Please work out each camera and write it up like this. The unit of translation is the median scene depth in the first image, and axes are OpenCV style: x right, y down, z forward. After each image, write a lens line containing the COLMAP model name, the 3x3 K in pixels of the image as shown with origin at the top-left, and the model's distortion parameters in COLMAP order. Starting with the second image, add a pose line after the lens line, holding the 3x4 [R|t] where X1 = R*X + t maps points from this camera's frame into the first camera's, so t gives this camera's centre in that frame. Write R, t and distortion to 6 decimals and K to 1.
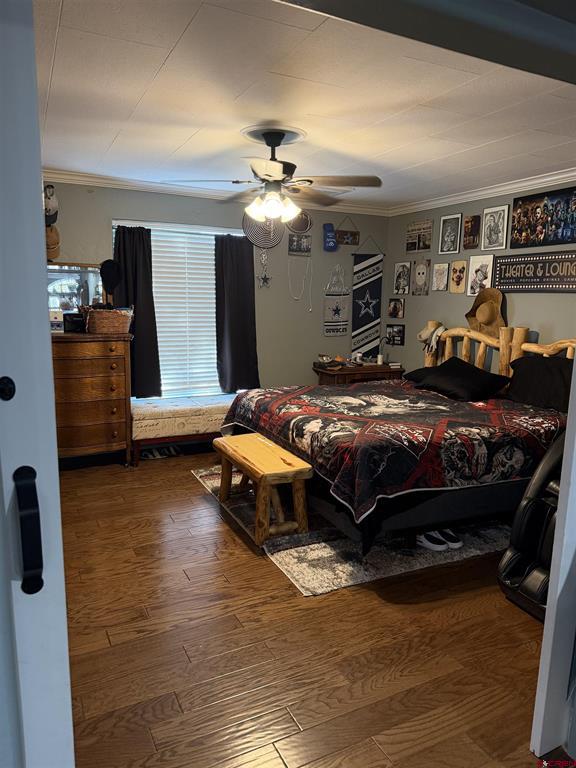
lens RADIAL K [[539.5, 0, 284.2], [0, 539.5, 383.3], [0, 0, 1]] dist [0.041419, -0.048136]
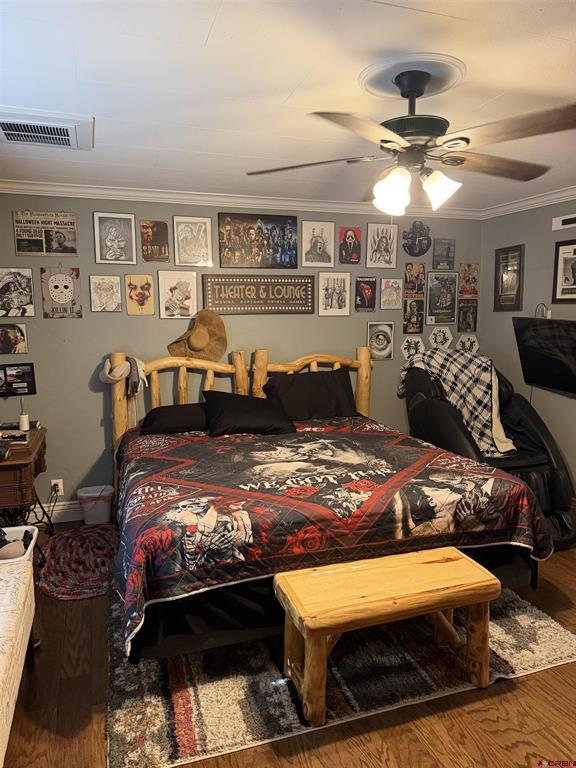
lens RADIAL K [[539.5, 0, 281.9], [0, 539.5, 389.8], [0, 0, 1]] dist [0.041419, -0.048136]
pose [[0.124942, -0.159921, 0.979191, -0.505952], [0.164467, 0.976609, 0.138513, -0.152602], [-0.978438, 0.143739, 0.148321, 0.785672]]
